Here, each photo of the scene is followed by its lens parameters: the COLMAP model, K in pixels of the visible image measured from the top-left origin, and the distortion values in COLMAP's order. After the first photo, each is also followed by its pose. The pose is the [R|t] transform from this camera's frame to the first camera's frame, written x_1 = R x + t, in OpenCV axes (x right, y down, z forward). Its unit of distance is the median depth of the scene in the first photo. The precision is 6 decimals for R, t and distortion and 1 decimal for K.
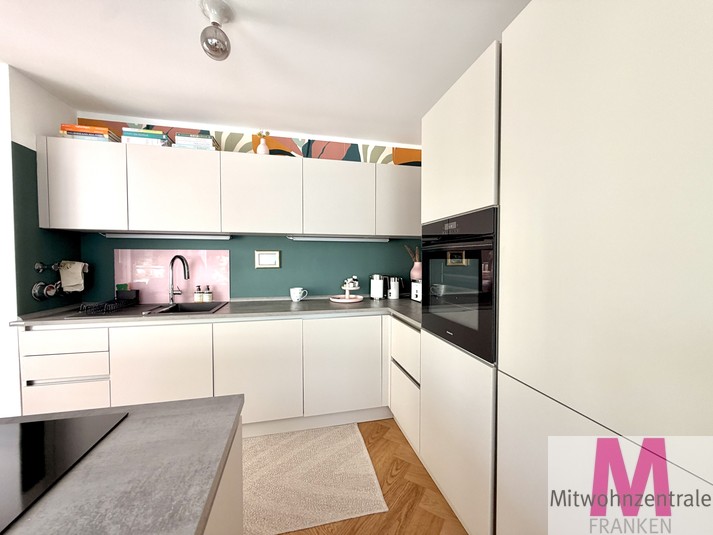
lens RADIAL K [[284.5, 0, 355.5], [0, 284.5, 267.9], [0, 0, 1]] dist [-0.000392, 0.000267]
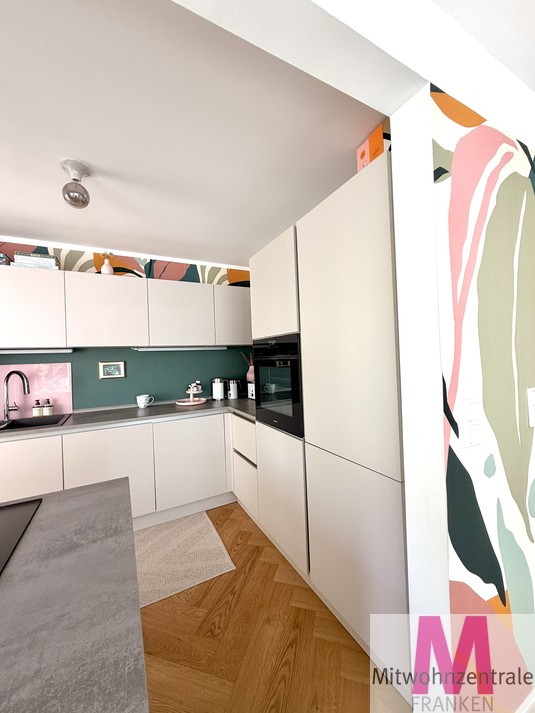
lens RADIAL K [[284.5, 0, 268.3], [0, 284.5, 355.4], [0, 0, 1]] dist [-0.000392, 0.000267]
pose [[0.964816, -0.033897, 0.260731, -0.029208], [0.044686, 0.998368, -0.035564, -0.025207], [-0.259100, 0.045964, 0.964756, -0.207138]]
